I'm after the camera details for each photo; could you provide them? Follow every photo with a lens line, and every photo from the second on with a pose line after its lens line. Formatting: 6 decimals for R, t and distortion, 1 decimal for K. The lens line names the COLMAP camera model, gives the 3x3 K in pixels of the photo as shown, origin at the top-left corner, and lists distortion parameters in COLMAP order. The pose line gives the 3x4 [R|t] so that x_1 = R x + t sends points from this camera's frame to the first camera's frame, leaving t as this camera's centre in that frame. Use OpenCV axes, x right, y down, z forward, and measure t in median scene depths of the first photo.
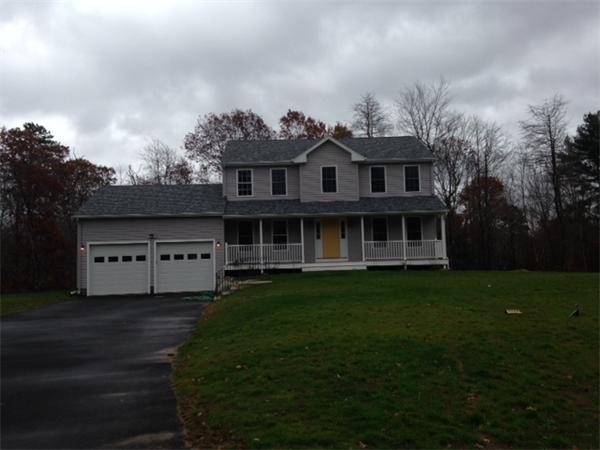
lens RADIAL K [[576.9, 0, 298.9], [0, 576.9, 225.6], [0, 0, 1]] dist [0.046805, 0.000000]
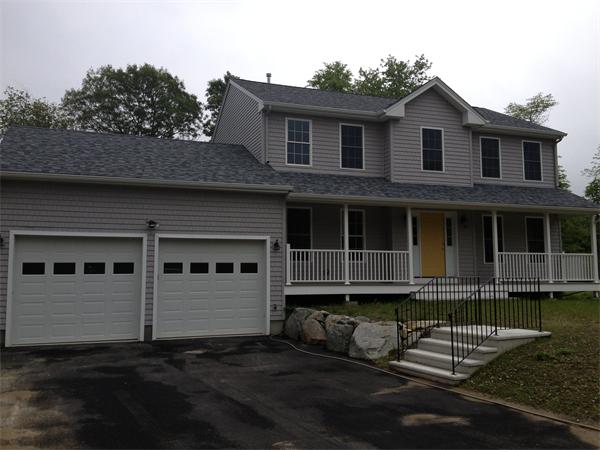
lens RADIAL K [[576.9, 0, 301.4], [0, 576.9, 225.4], [0, 0, 1]] dist [0.046805, 0.000000]
pose [[0.950136, 0.054239, 0.307083, -0.281380], [-0.049882, 0.998512, -0.022025, 0.022965], [-0.307821, 0.005608, 0.951428, 0.477218]]
